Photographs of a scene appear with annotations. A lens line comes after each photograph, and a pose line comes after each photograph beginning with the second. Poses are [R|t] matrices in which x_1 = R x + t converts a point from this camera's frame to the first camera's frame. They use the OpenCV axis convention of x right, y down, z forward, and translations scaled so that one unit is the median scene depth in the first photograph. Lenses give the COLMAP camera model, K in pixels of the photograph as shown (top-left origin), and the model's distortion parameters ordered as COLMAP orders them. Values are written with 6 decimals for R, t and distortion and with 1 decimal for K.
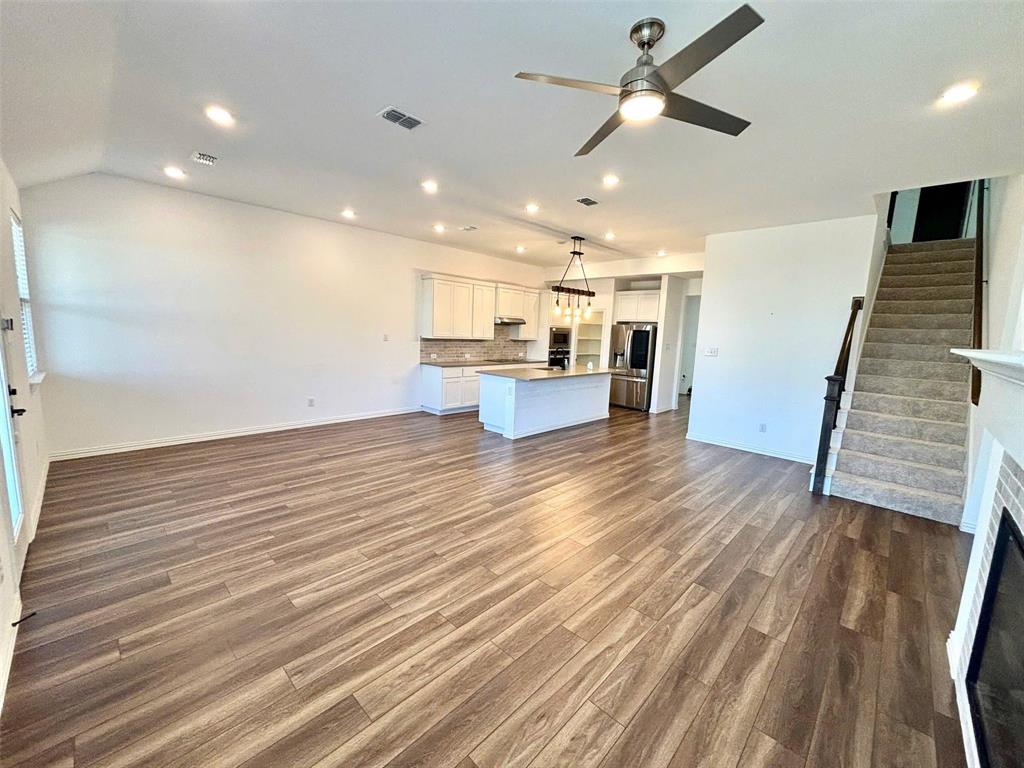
lens RADIAL K [[408.6, 0, 509.4], [0, 408.6, 386.5], [0, 0, 1]] dist [0.002613, 0.000237]
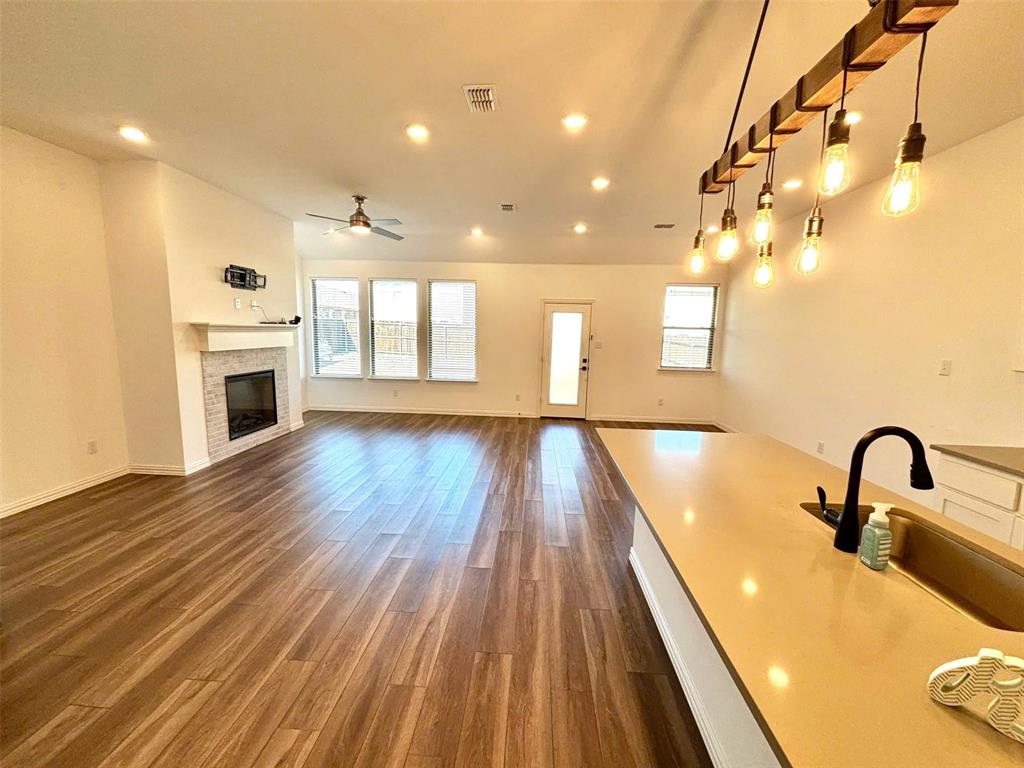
lens RADIAL K [[408.6, 0, 509.4], [0, 408.6, 386.5], [0, 0, 1]] dist [0.002613, 0.000237]
pose [[-0.757853, 0.034365, -0.651520, 0.426756], [-0.142462, 0.965798, 0.216655, -0.152188], [0.636682, 0.257010, -0.727037, 1.208045]]
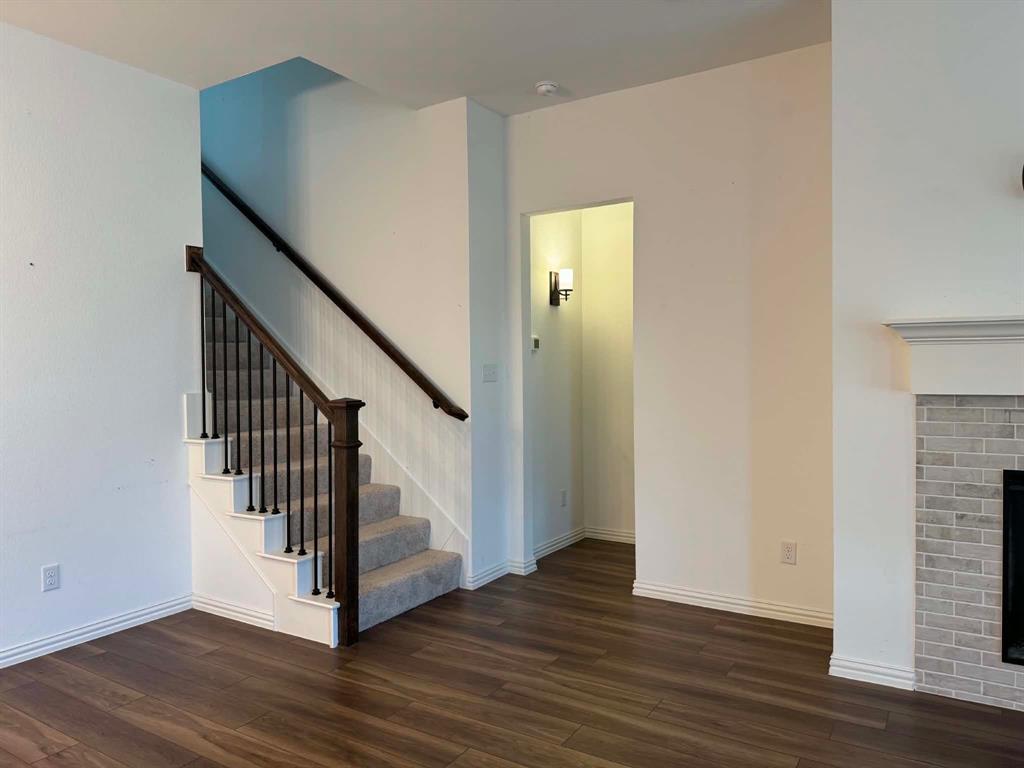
lens RADIAL K [[712.0, 0, 516.0], [0, 712.0, 392.4], [0, 0, 1]] dist [0.094827, -0.129785]
pose [[-0.223382, -0.068004, 0.972356, -0.066335], [0.133384, 0.986047, 0.099604, -0.063307], [-0.965562, 0.151947, -0.211194, 0.682035]]
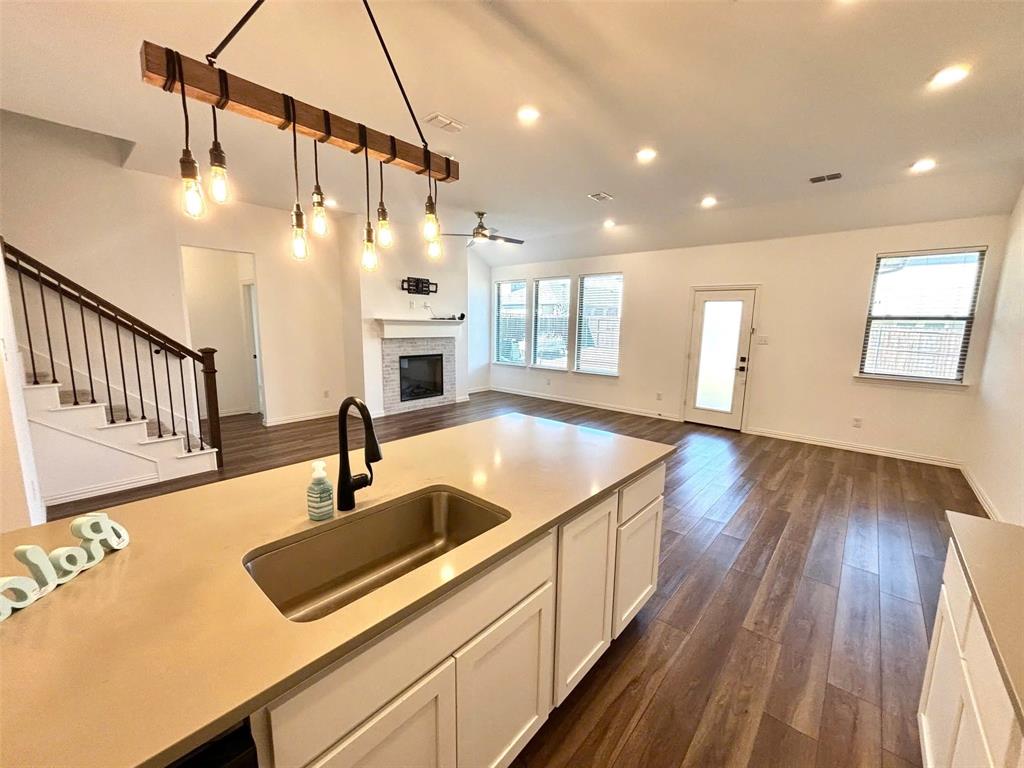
lens RADIAL K [[408.6, 0, 509.4], [0, 408.6, 386.5], [0, 0, 1]] dist [0.002613, 0.000237]
pose [[-0.997207, -0.045558, -0.059178, 0.085813], [-0.060847, 0.955067, 0.290077, -0.187197], [0.043304, 0.292868, -0.955172, 1.394727]]
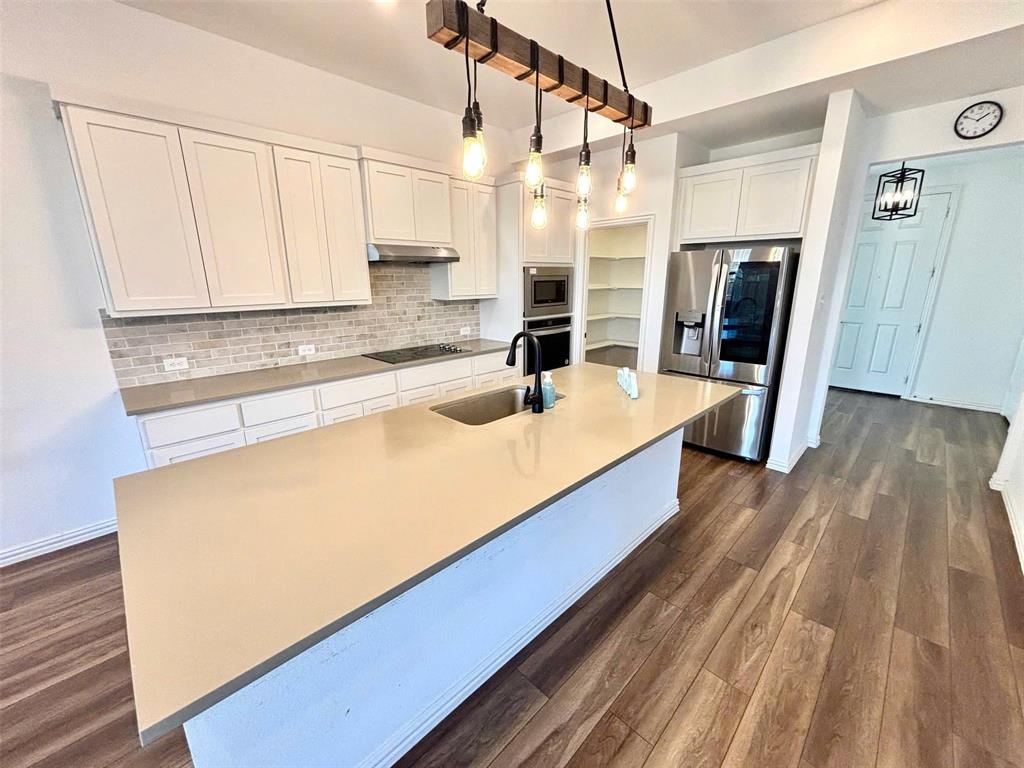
lens RADIAL K [[408.6, 0, 509.4], [0, 408.6, 386.5], [0, 0, 1]] dist [0.002613, 0.000237]
pose [[0.998706, -0.037586, -0.034262, 0.146744], [0.041612, 0.991212, 0.125567, -0.114088], [0.029242, -0.126831, 0.991493, 0.854546]]
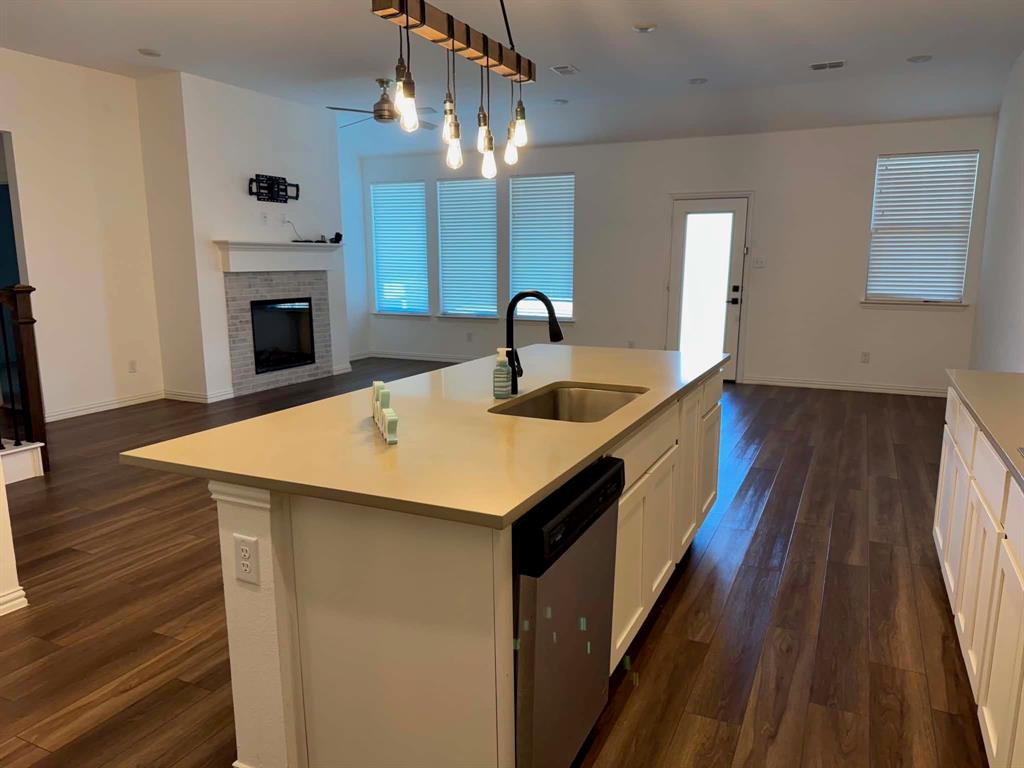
lens RADIAL K [[712.0, 0, 516.0], [0, 712.0, 392.4], [0, 0, 1]] dist [0.094827, -0.129785]
pose [[-0.945038, 0.023976, -0.326081, 0.302890], [-0.080452, 0.949593, 0.302987, -0.187167], [0.316909, 0.312568, -0.895472, 1.594931]]
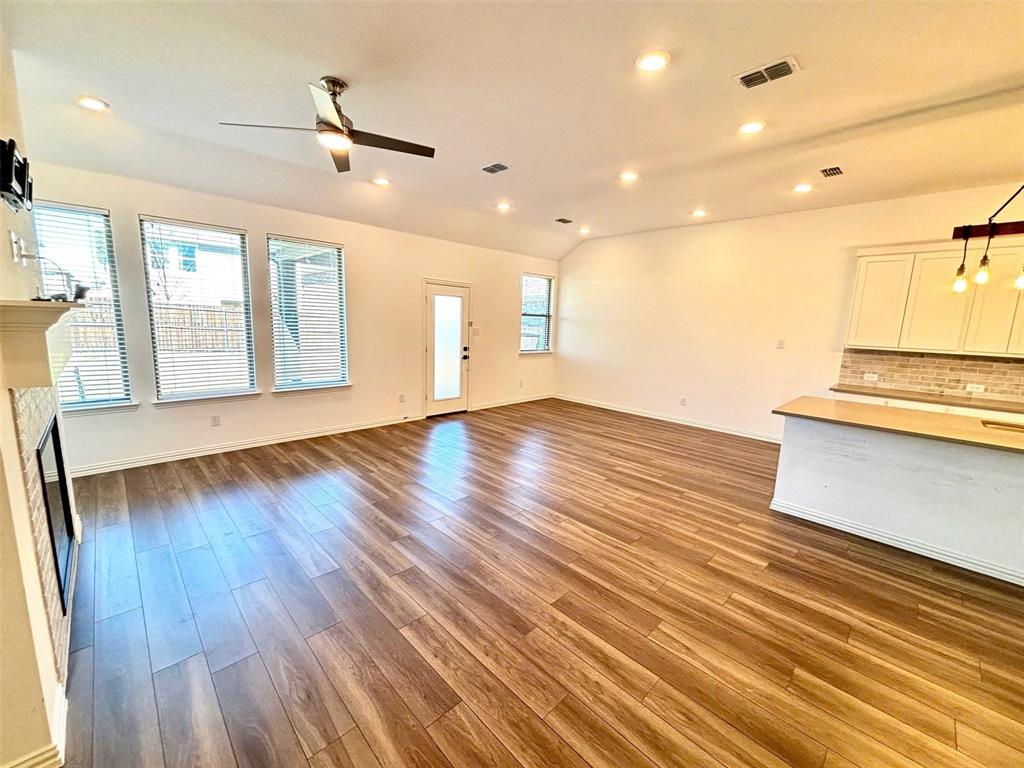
lens RADIAL K [[408.6, 0, 509.4], [0, 408.6, 386.5], [0, 0, 1]] dist [0.002613, 0.000237]
pose [[-0.022542, 0.123612, -0.992075, 0.597403], [-0.172874, 0.976897, 0.125649, -0.056432], [0.984686, 0.174336, -0.000651, 0.585546]]
